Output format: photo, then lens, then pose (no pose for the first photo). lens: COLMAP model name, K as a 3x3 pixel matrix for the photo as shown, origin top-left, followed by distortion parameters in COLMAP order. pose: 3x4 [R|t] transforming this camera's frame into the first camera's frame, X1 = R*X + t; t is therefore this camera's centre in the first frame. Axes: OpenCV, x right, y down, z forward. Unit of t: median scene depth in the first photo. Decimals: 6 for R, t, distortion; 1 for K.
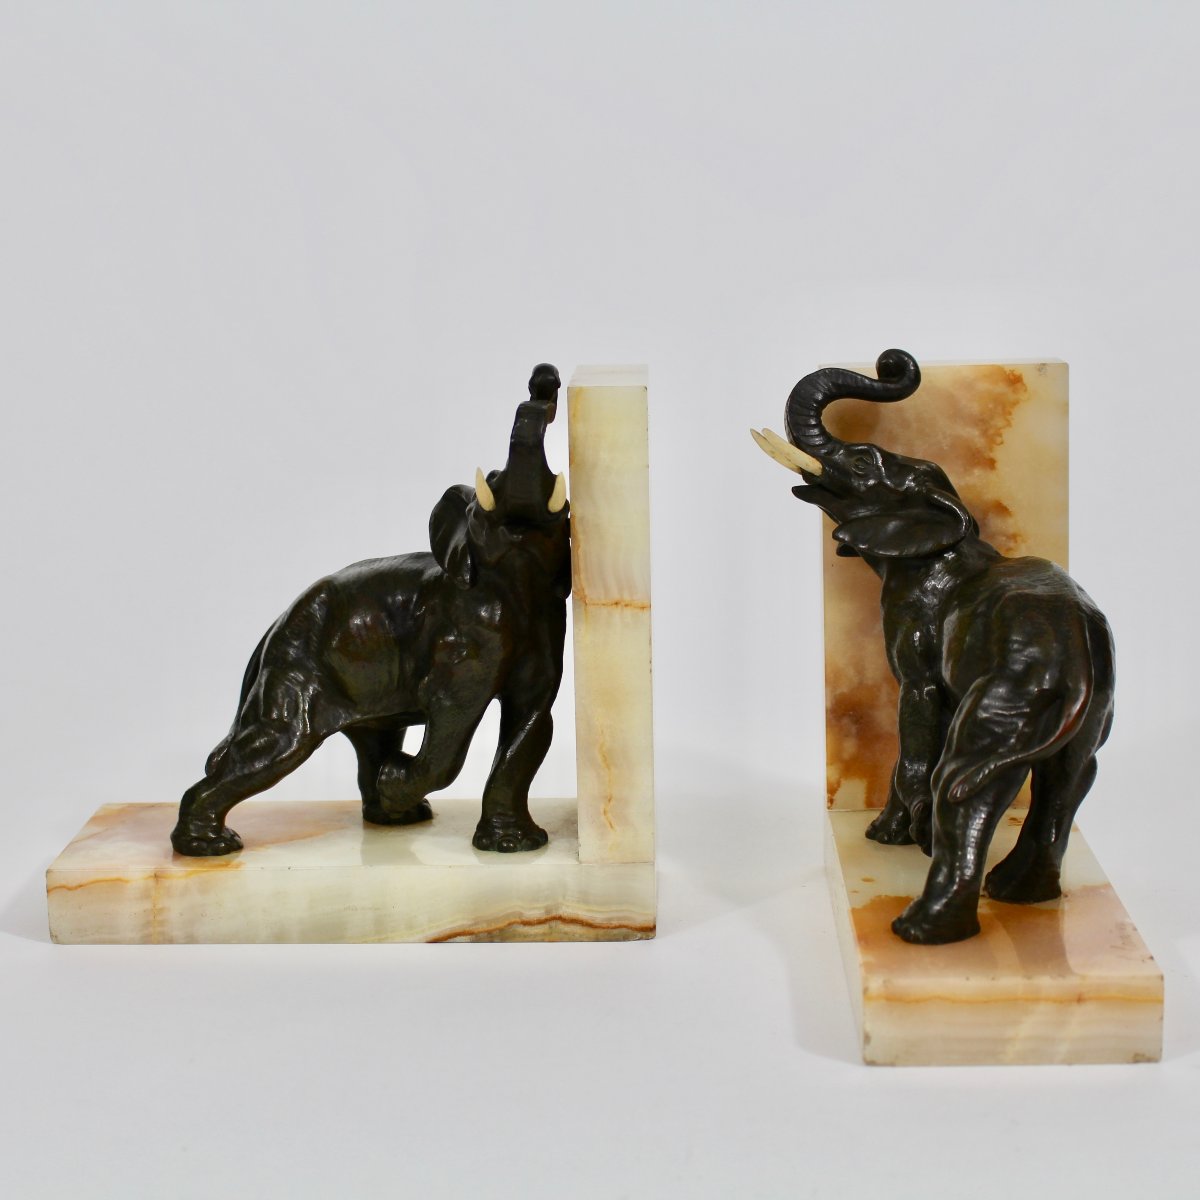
lens RADIAL K [[2499.8, 0, 600.0], [0, 2499.8, 600.0], [0, 0, 1]] dist [-0.042116, -0.138572]
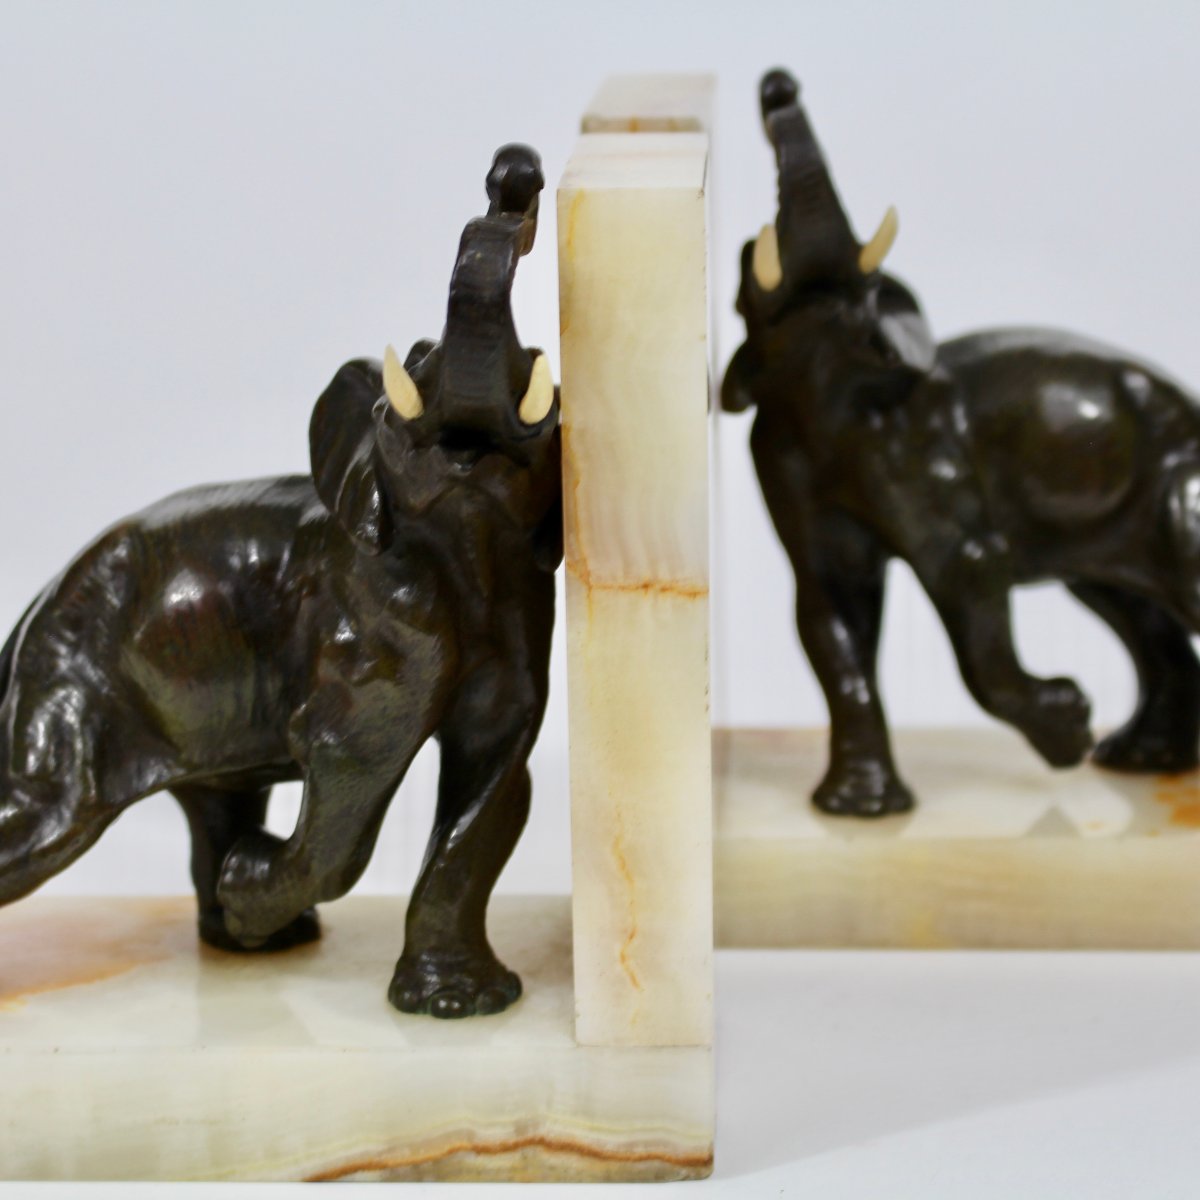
lens RADIAL K [[3397.8, 0, 600.0], [0, 3397.8, 600.0], [0, 0, 1]] dist [0.013369, -0.220181]
pose [[0.999935, 0.005202, -0.010140, 0.004063], [-0.004462, 0.997413, 0.071751, -0.047456], [0.010487, -0.071701, 0.997371, 0.251041]]
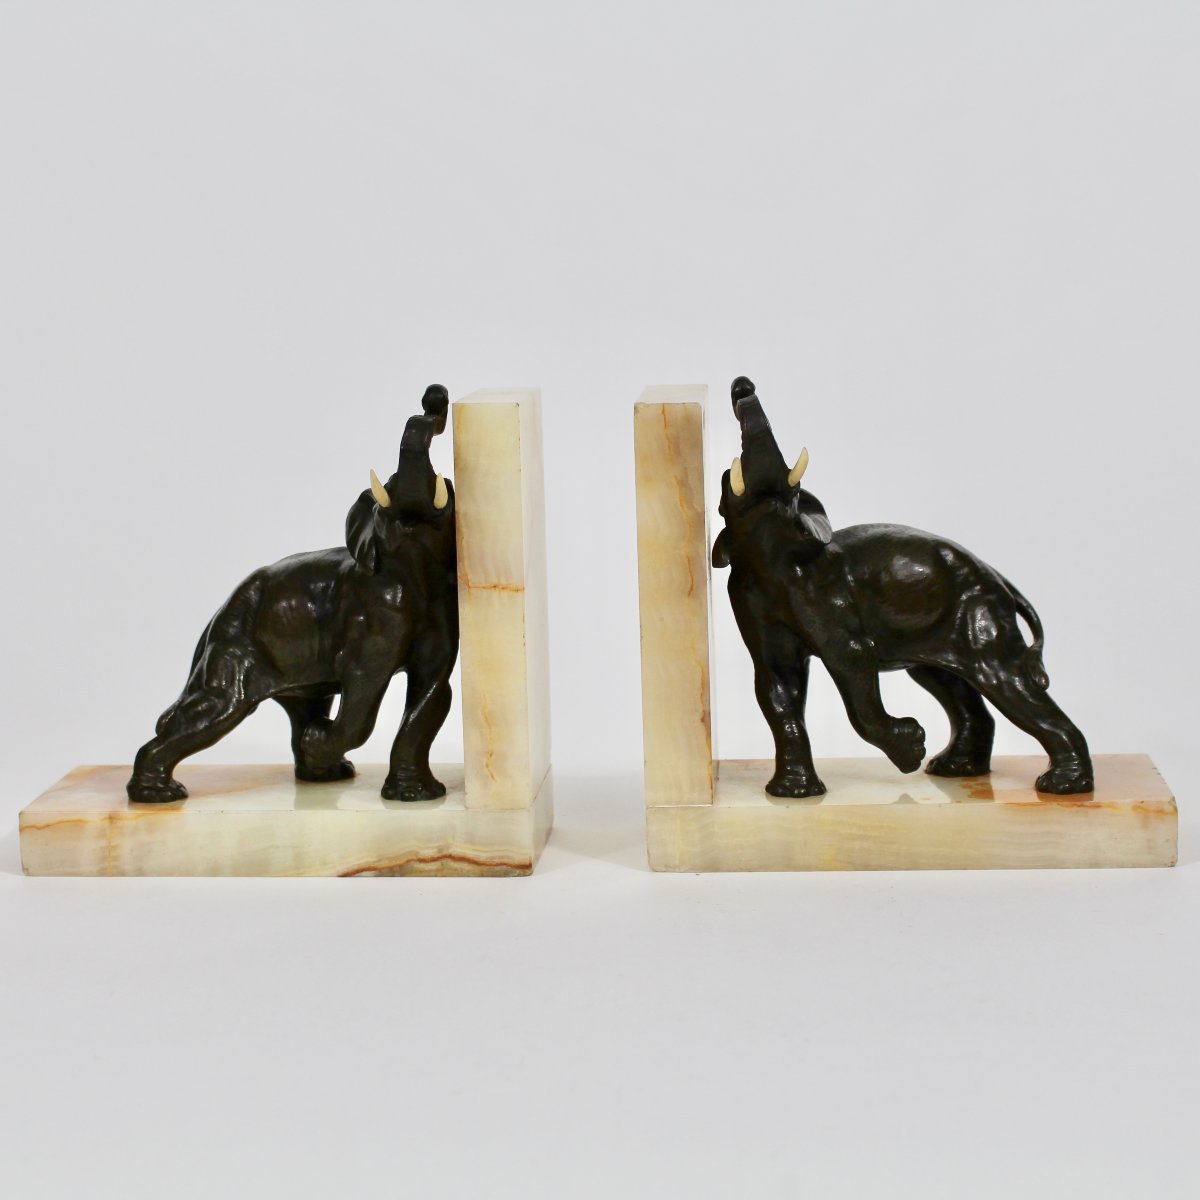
lens RADIAL K [[2628.4, 0, 600.0], [0, 2628.4, 600.0], [0, 0, 1]] dist [-0.028458, -0.044313]
pose [[0.998504, 0.004717, -0.054475, 0.120295], [-0.006297, 0.999563, -0.028870, 0.041961], [0.054315, 0.029170, 0.998098, -0.230393]]
